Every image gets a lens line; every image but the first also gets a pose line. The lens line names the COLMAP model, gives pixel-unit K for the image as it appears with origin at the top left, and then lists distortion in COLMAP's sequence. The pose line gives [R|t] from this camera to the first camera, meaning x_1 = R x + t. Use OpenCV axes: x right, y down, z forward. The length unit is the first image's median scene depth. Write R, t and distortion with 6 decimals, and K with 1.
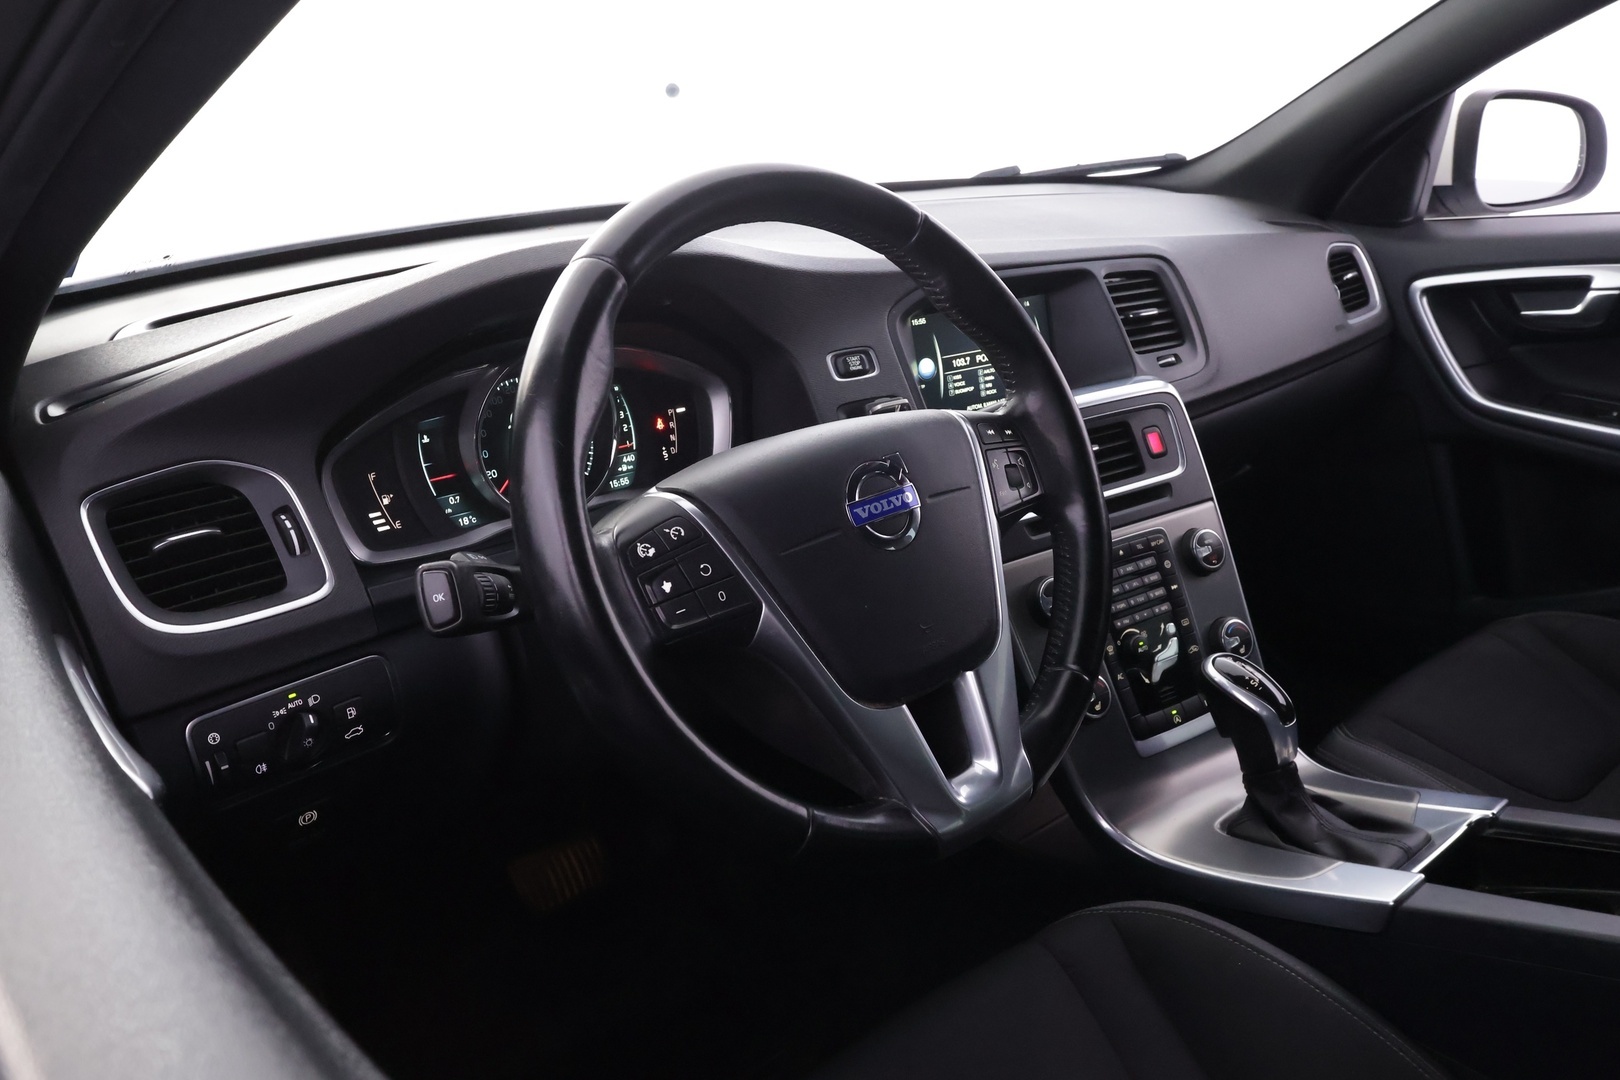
lens RADIAL K [[1243.9, 0, 817.0], [0, 1243.9, 536.6], [0, 0, 1]] dist [0.005542, -0.000539]
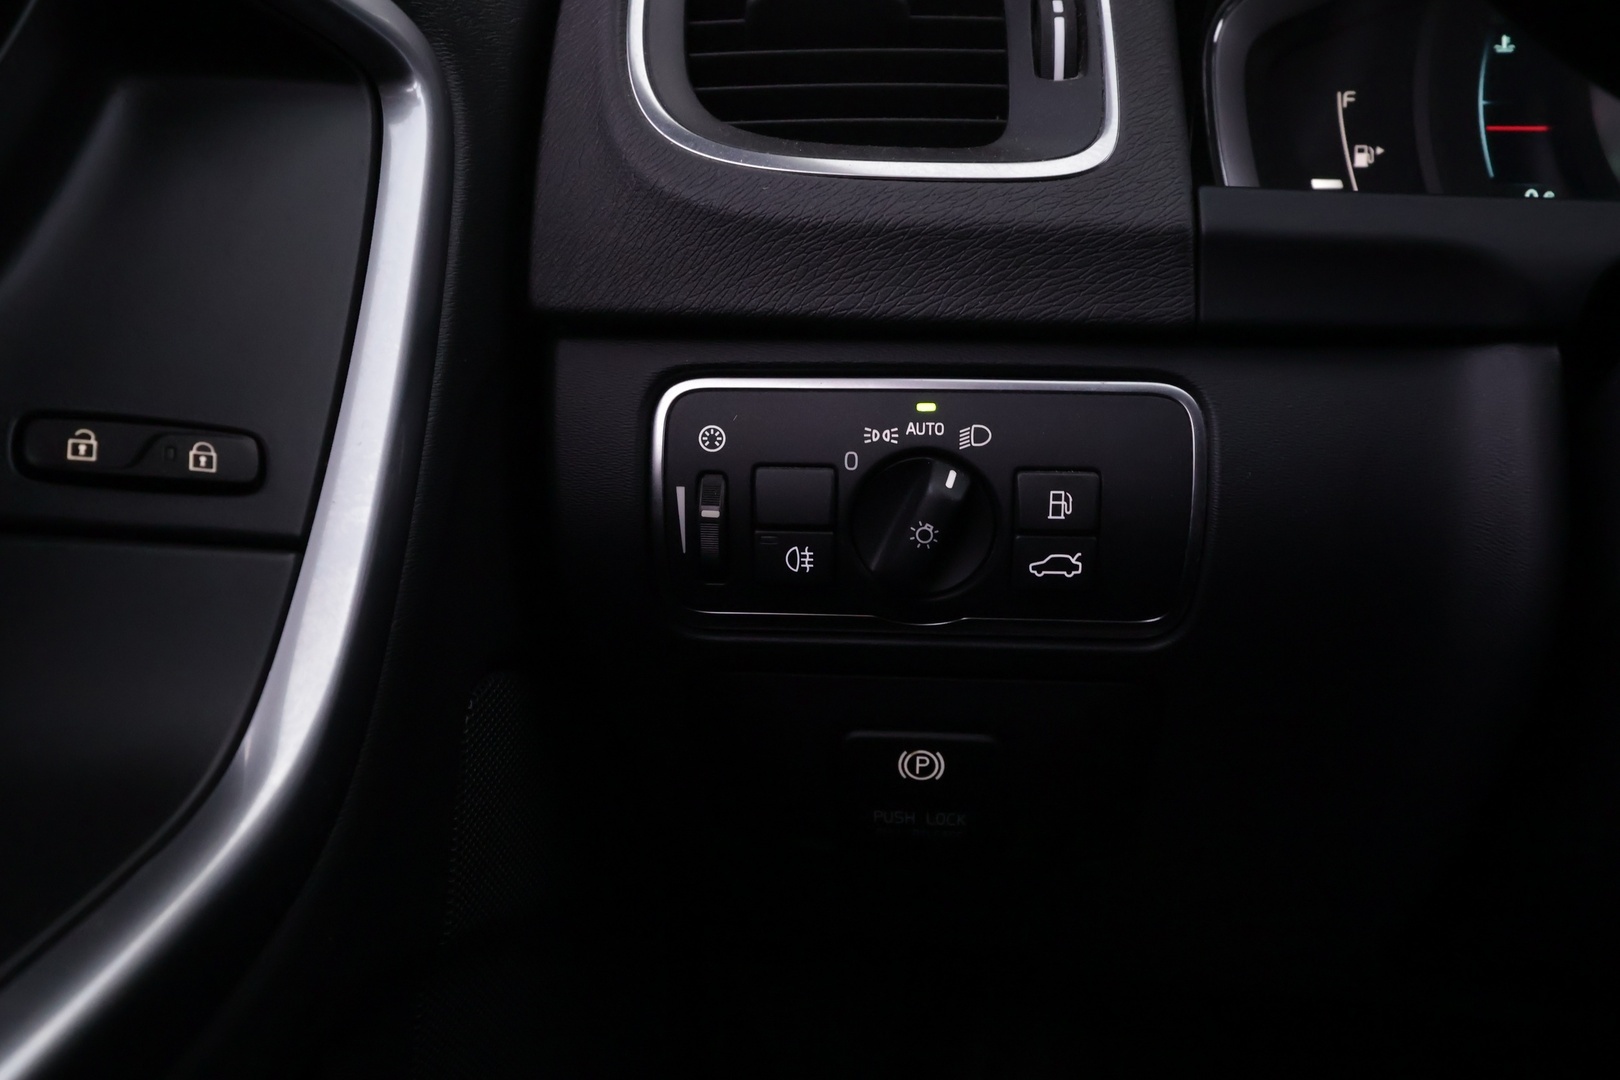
lens RADIAL K [[1243.9, 0, 817.0], [0, 1243.9, 536.6], [0, 0, 1]] dist [0.005542, -0.000539]
pose [[0.651830, 0.189380, -0.734339, -0.132996], [-0.284128, 0.958774, -0.004945, 0.148397], [0.703128, 0.211870, 0.678765, 0.611871]]
